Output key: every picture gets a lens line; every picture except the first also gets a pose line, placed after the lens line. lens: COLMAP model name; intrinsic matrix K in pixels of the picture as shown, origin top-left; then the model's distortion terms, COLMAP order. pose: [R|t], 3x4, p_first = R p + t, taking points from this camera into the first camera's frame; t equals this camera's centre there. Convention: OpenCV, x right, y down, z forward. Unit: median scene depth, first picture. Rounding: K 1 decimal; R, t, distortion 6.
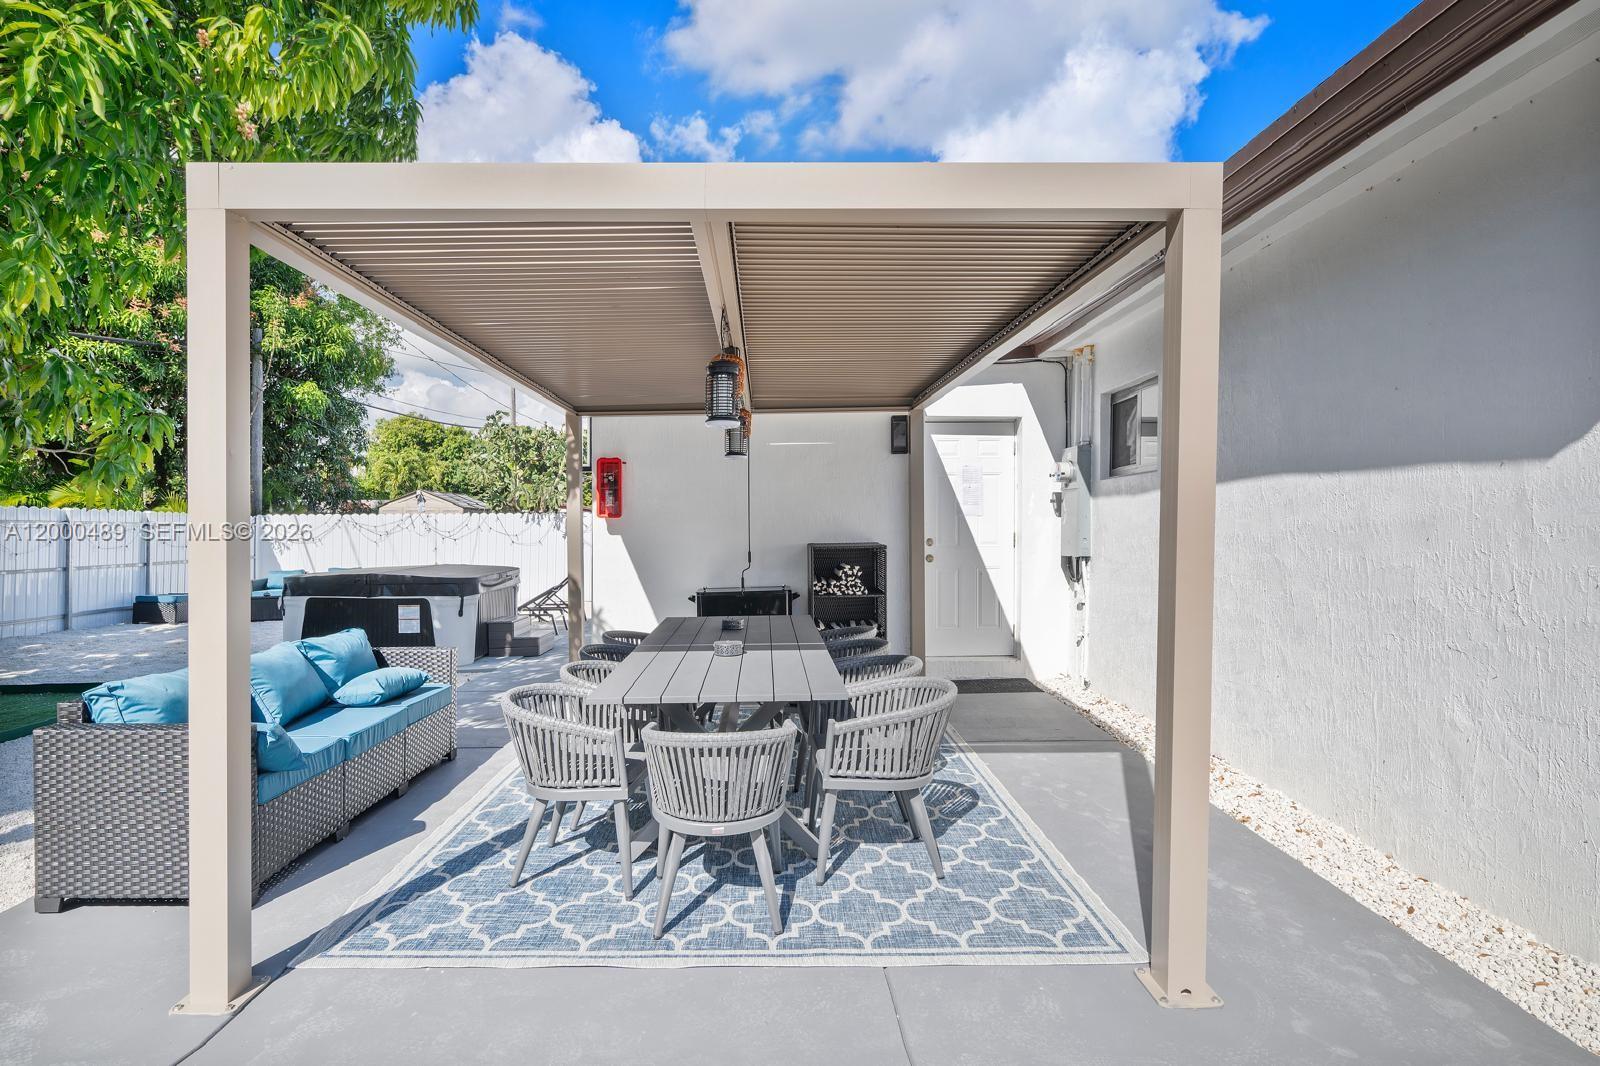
lens RADIAL K [[834.8, 0, 791.7], [0, 834.8, 534.0], [0, 0, 1]] dist [0.003016, 0.000524]
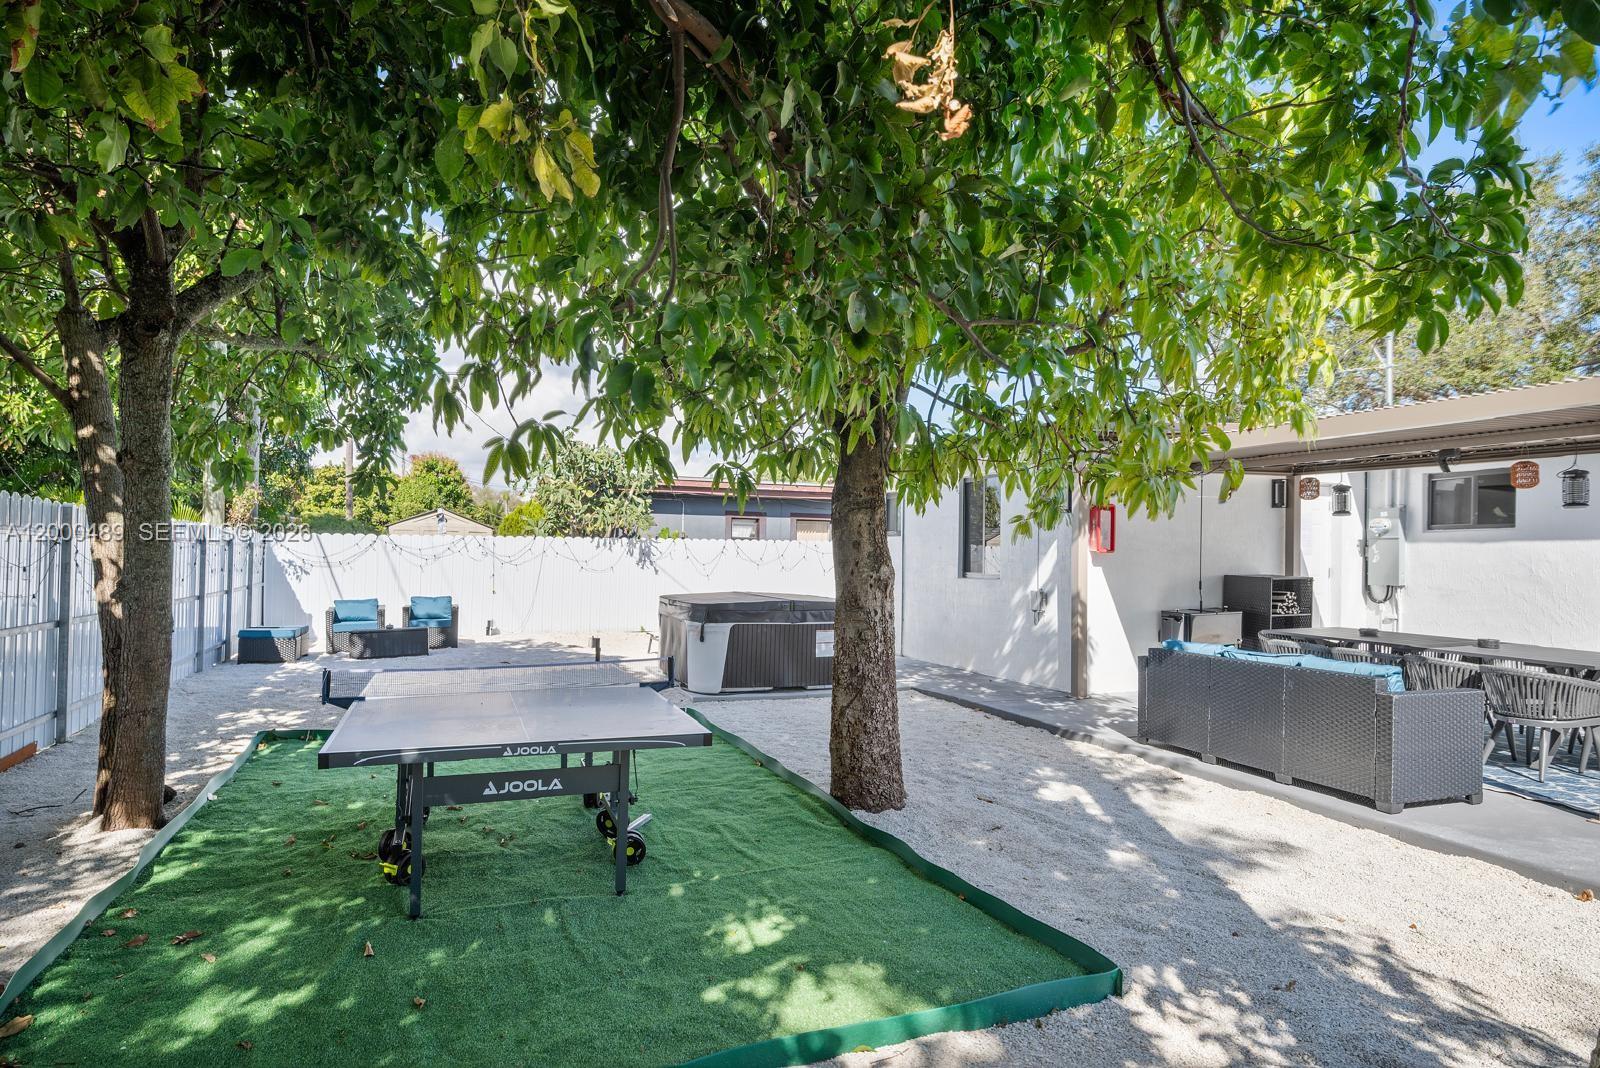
lens RADIAL K [[919.1, 0, 798.7], [0, 919.1, 545.2], [0, 0, 1]] dist [0.019101, 0.001095]
pose [[0.930680, 0.017226, 0.365429, -1.128579], [-0.011519, 0.999775, -0.017791, -0.001252], [-0.365654, 0.012348, 0.930669, -0.094573]]
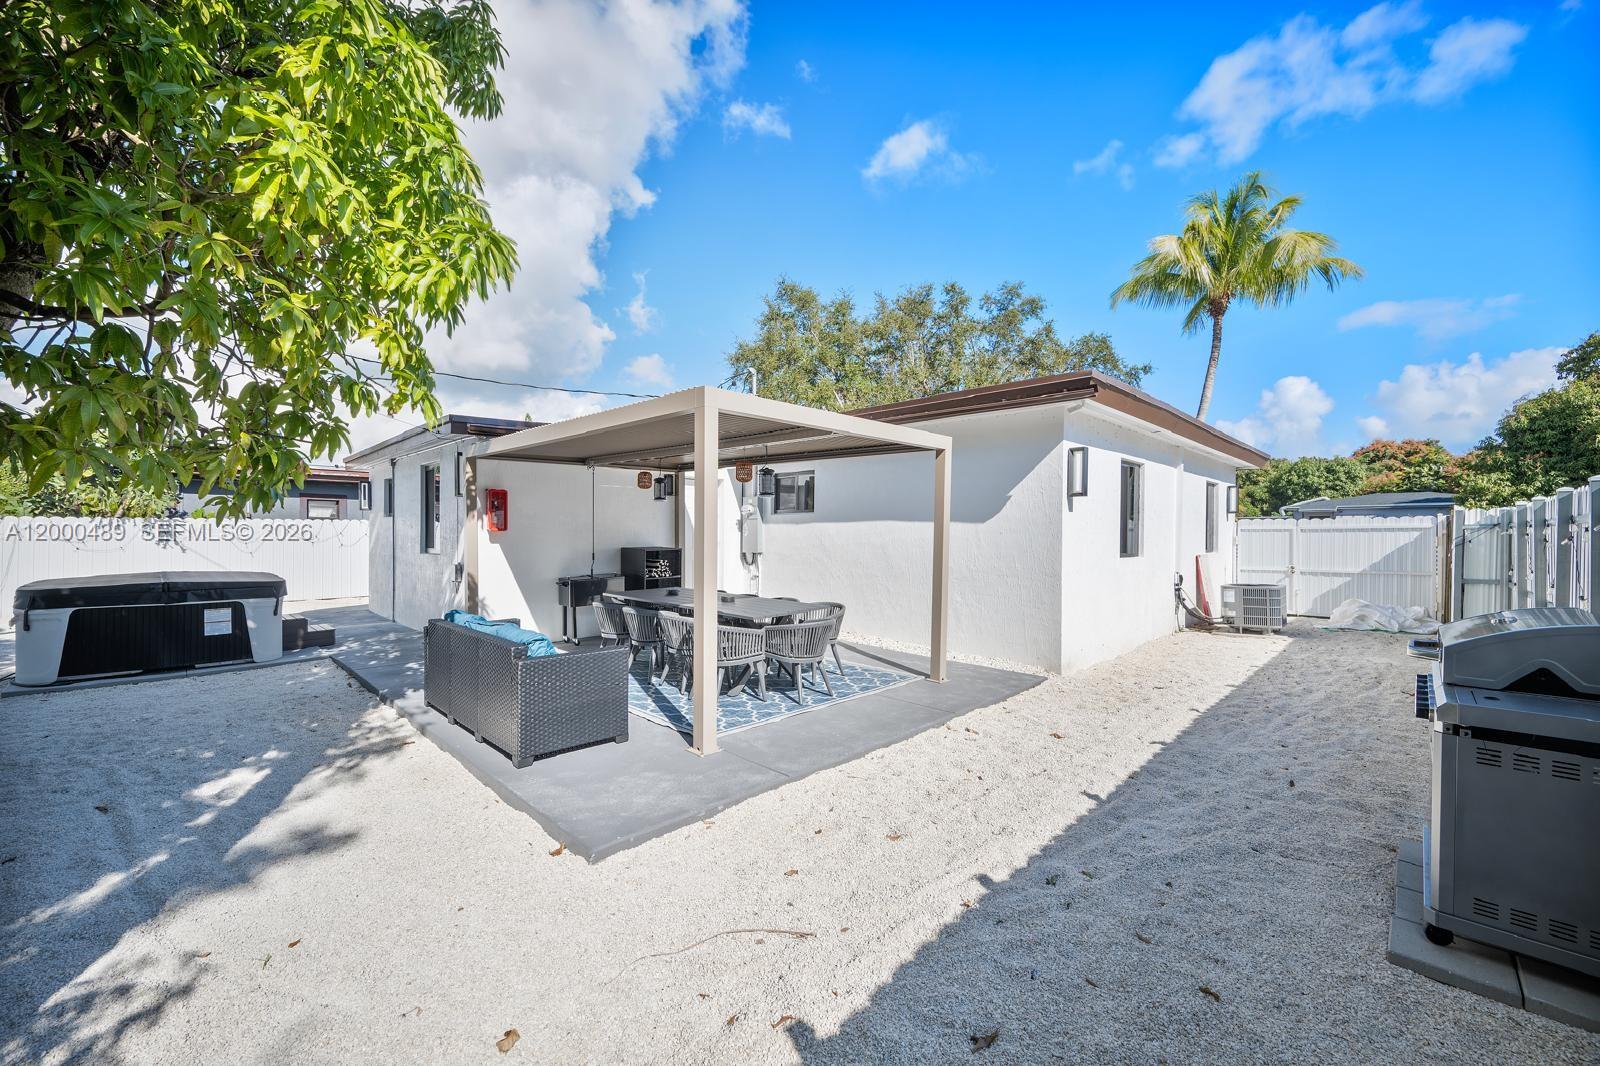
lens RADIAL K [[640.9, 0, 808.0], [0, 640.9, 538.8], [0, 0, 1]] dist [0.000959, 0.000158]
pose [[0.706069, -0.002545, 0.708139, -0.621108], [-0.000832, 0.999990, 0.004424, -0.011930], [-0.708143, -0.003712, 0.706059, -0.157570]]
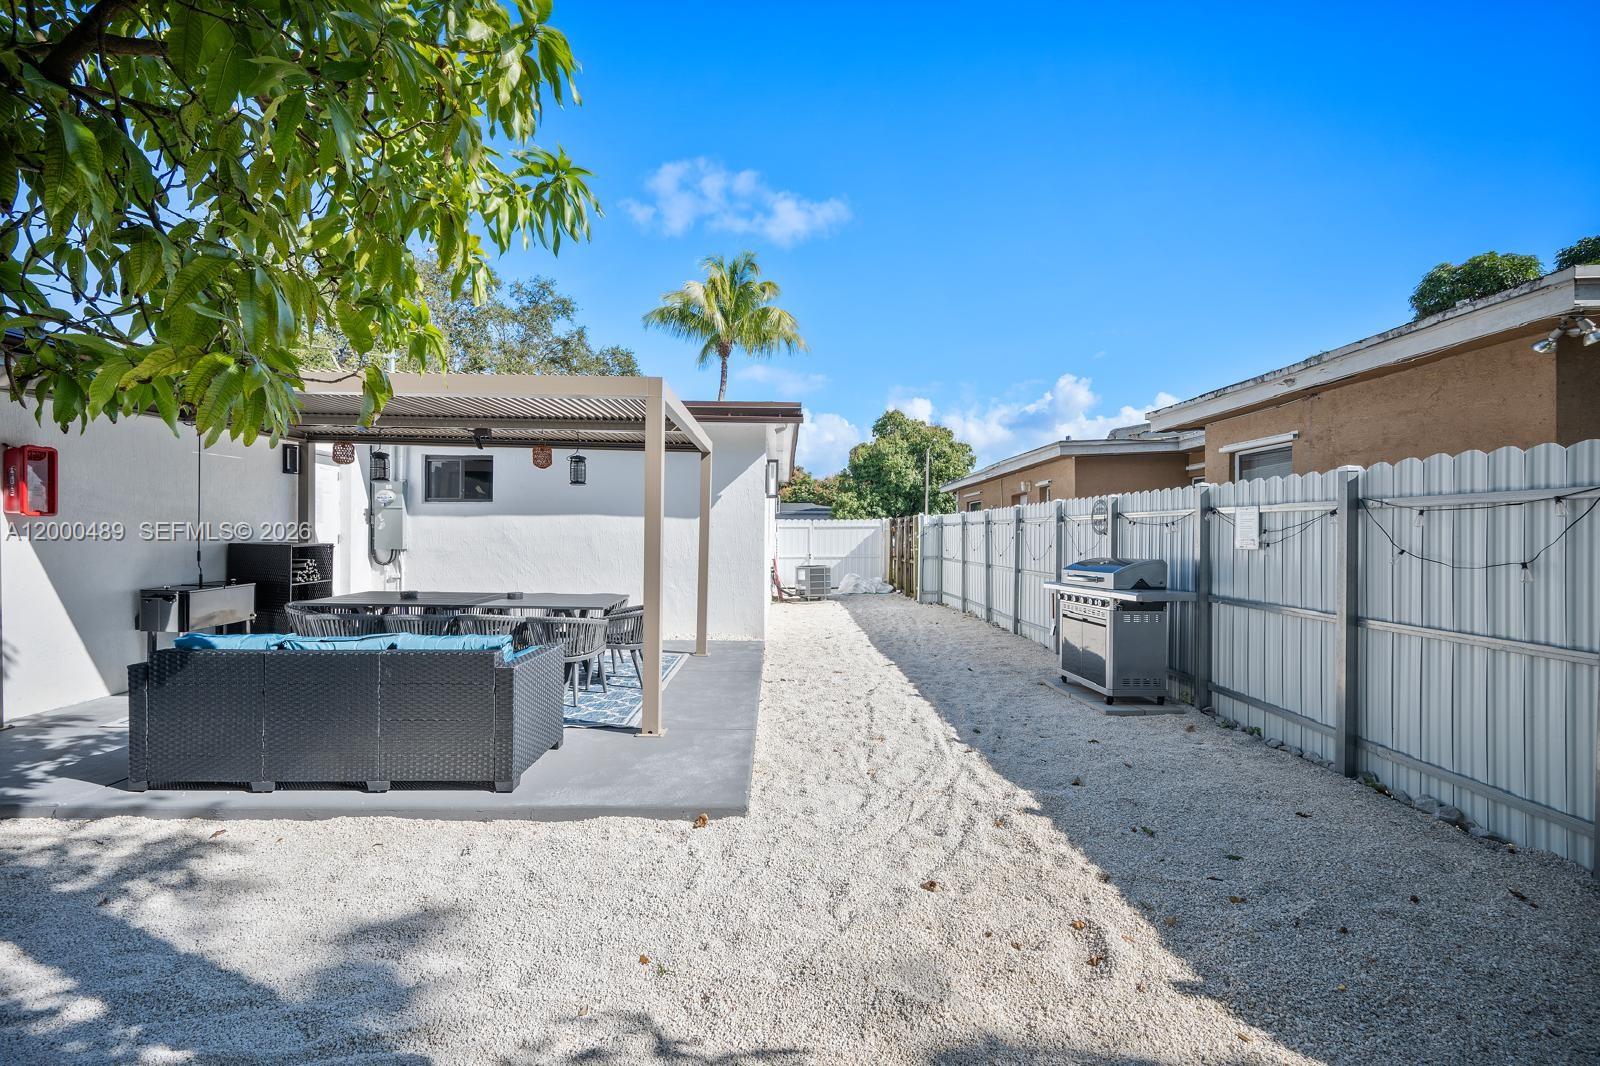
lens RADIAL K [[640.9, 0, 808.0], [0, 640.9, 538.8], [0, 0, 1]] dist [0.000959, 0.000158]
pose [[-0.030910, -0.005677, 0.999506, -0.897732], [-0.000058, 0.999984, 0.005678, 0.000275], [-0.999522, 0.000118, -0.030909, 0.225961]]
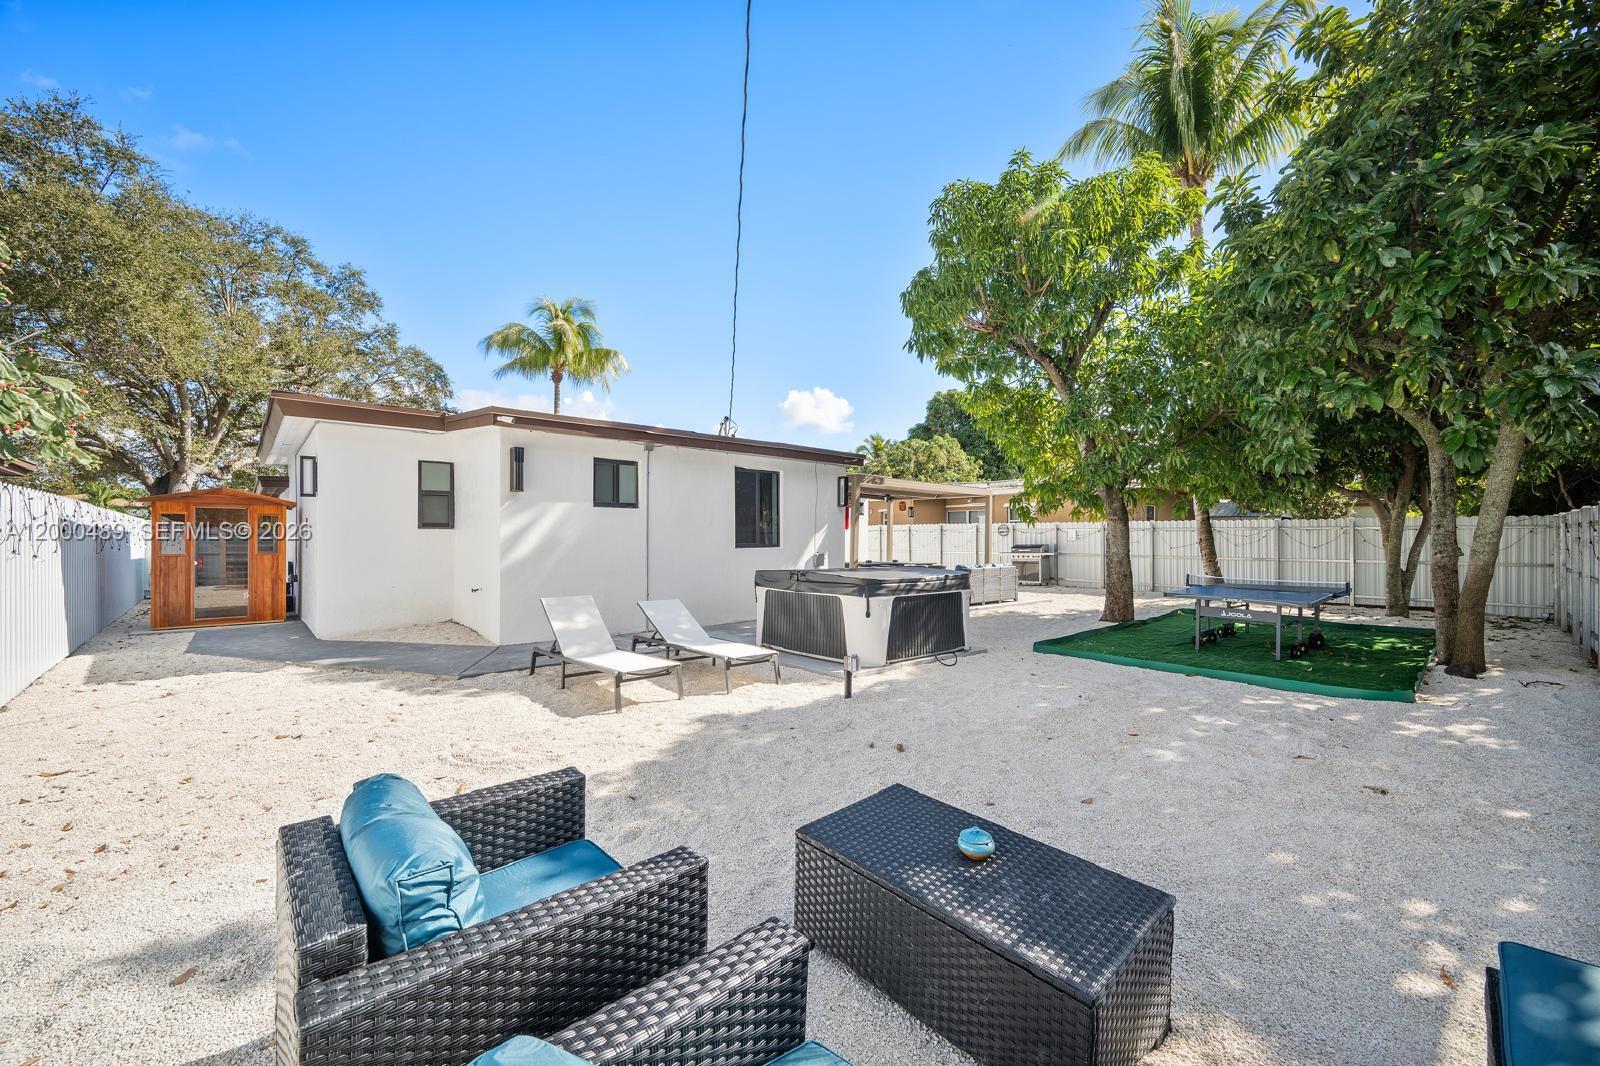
lens RADIAL K [[640.9, 0, 808.0], [0, 640.9, 538.8], [0, 0, 1]] dist [0.000959, 0.000158]
pose [[-0.688143, 0.001608, 0.725573, -1.346301], [0.005740, 0.999978, 0.003228, -0.005611], [-0.725552, 0.006386, -0.688137, 2.224148]]
